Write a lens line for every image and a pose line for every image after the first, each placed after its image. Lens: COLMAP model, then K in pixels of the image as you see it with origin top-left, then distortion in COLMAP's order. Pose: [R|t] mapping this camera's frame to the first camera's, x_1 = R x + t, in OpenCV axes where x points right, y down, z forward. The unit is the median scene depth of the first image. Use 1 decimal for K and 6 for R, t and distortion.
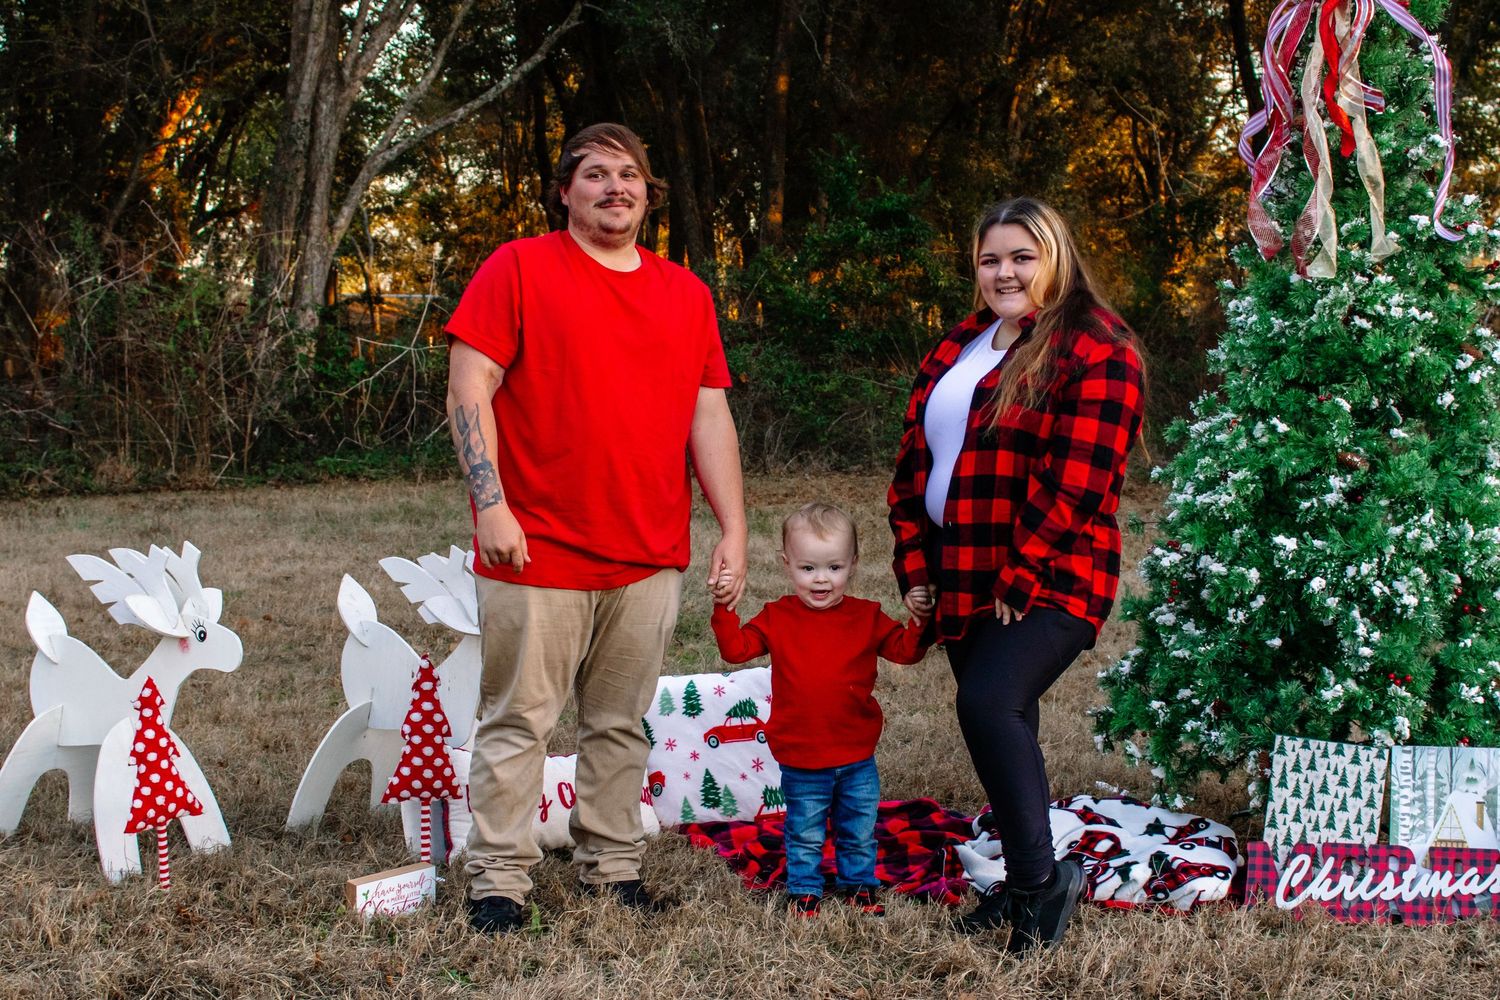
lens RADIAL K [[2657.3, 0, 695.6], [0, 2657.3, 518.8], [0, 0, 1]] dist [-0.078981, 0.000000]
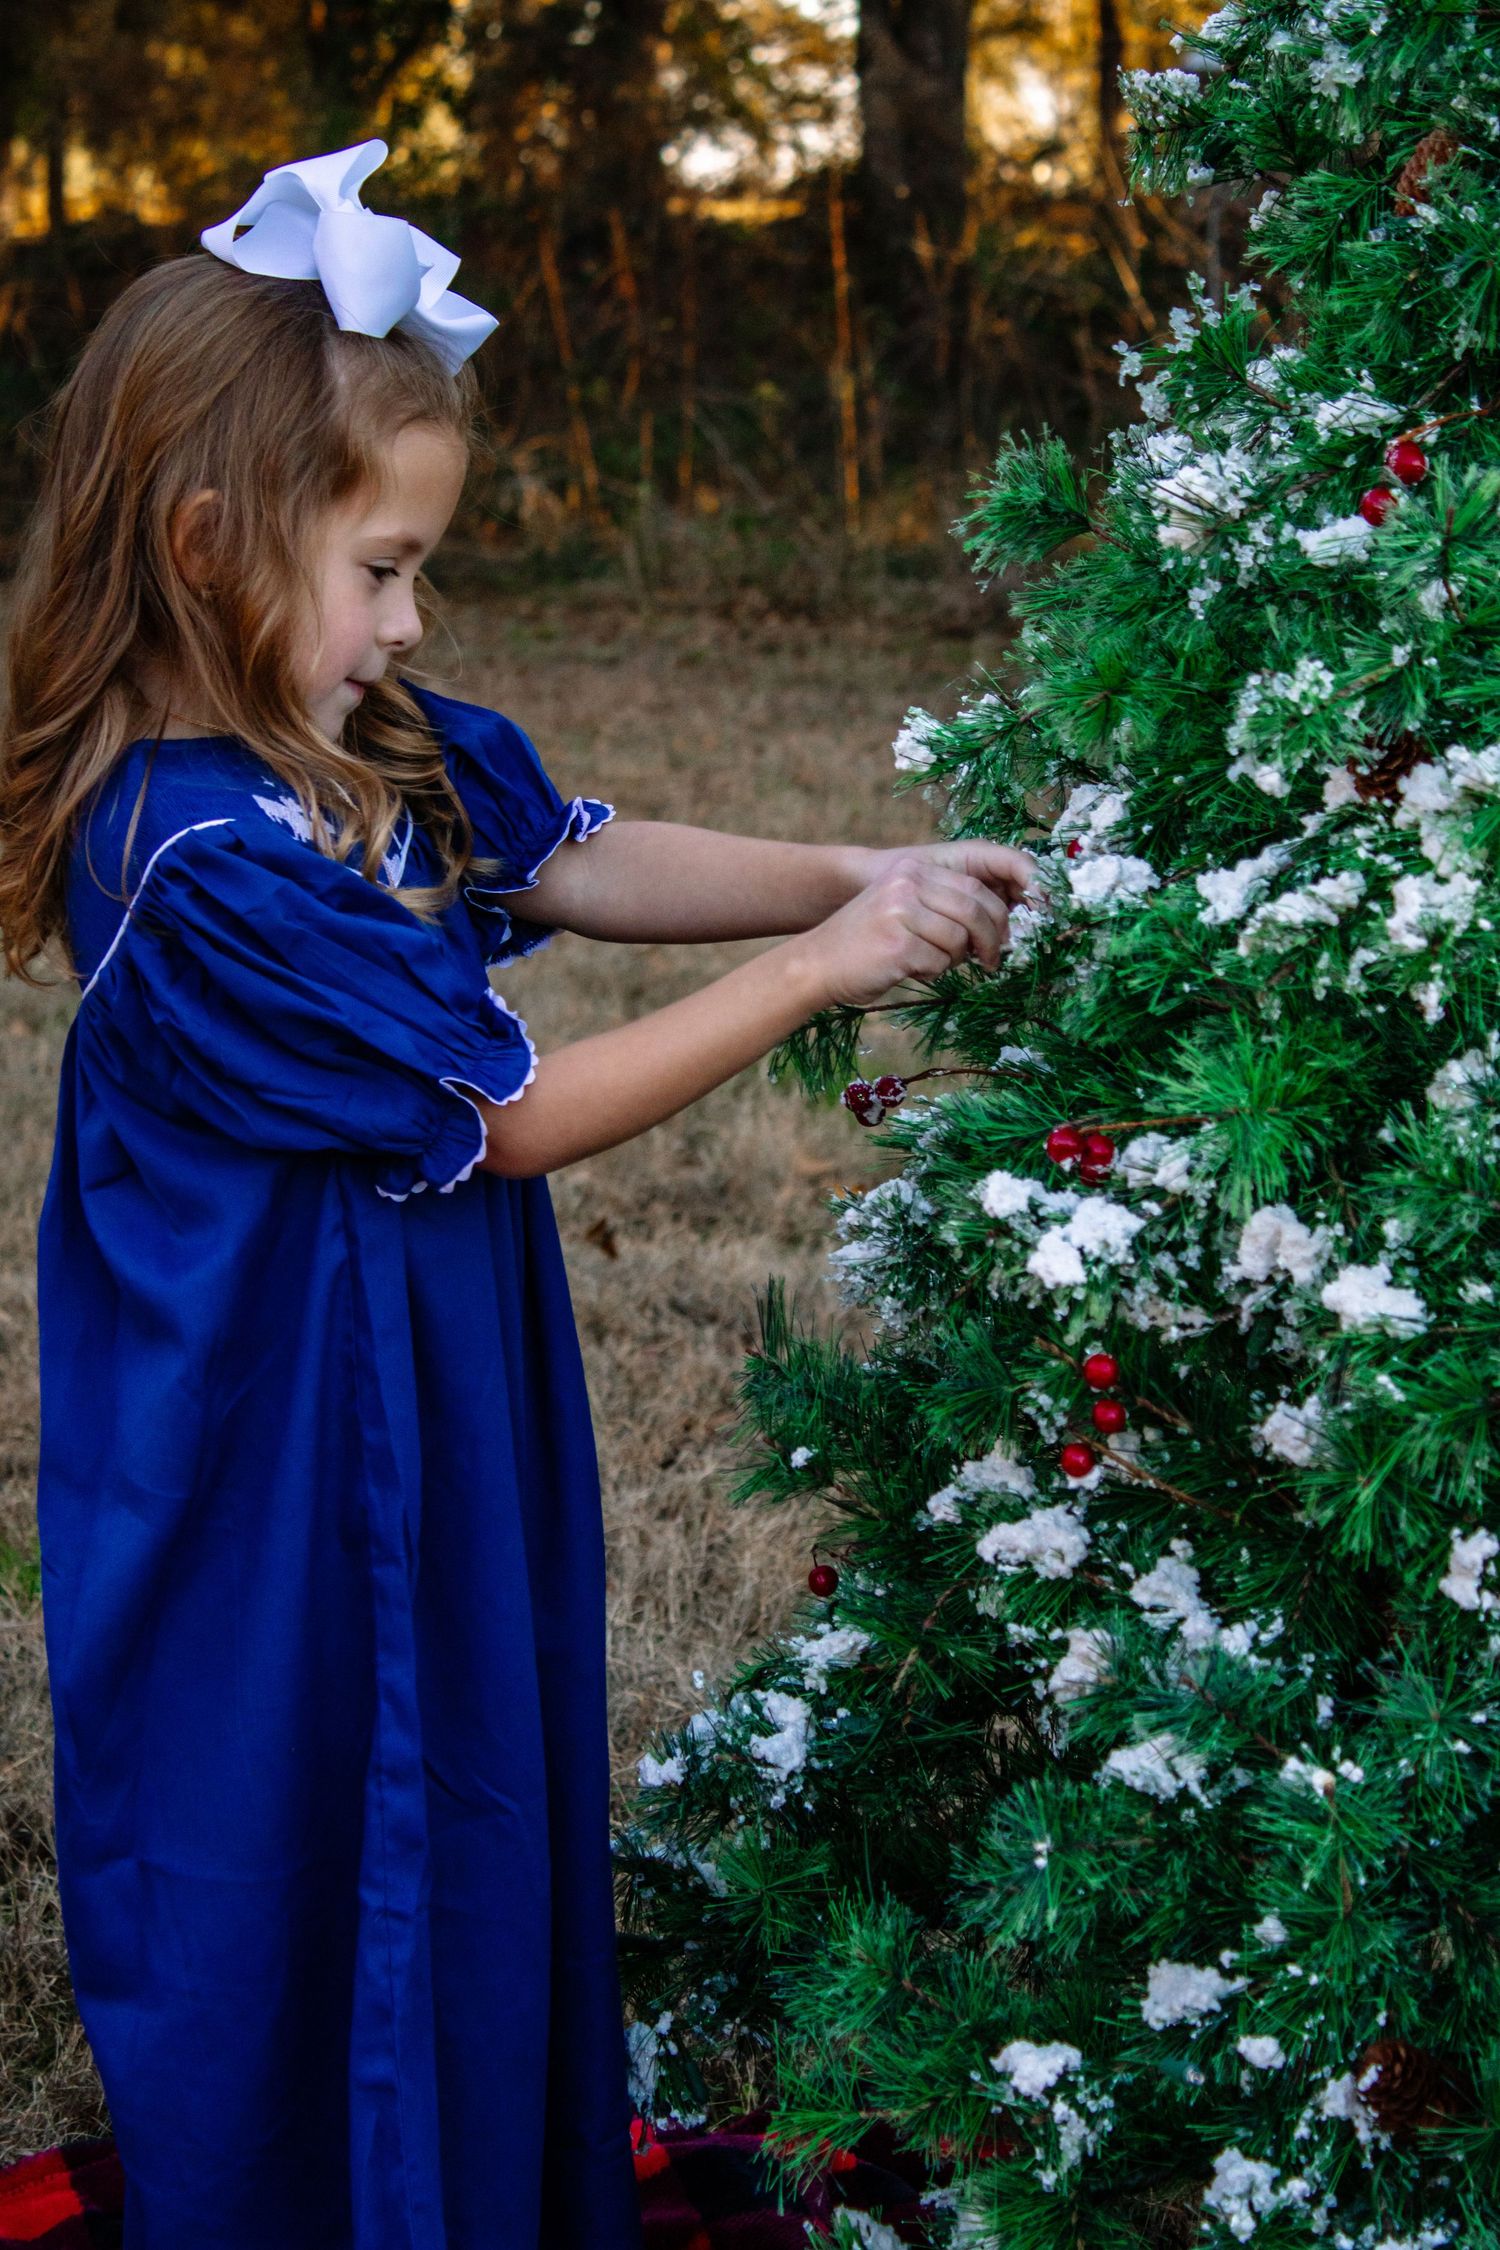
lens RADIAL K [[5245.7, 0, 751.0], [0, 5245.7, 1128.9], [0, 0, 1]] dist [0.126259, 0.000000]
pose [[0.967979, -0.053167, 0.245335, 0.072587], [0.029423, 0.994607, 0.099453, -0.027603], [-0.249300, -0.089049, 0.964323, 0.670036]]
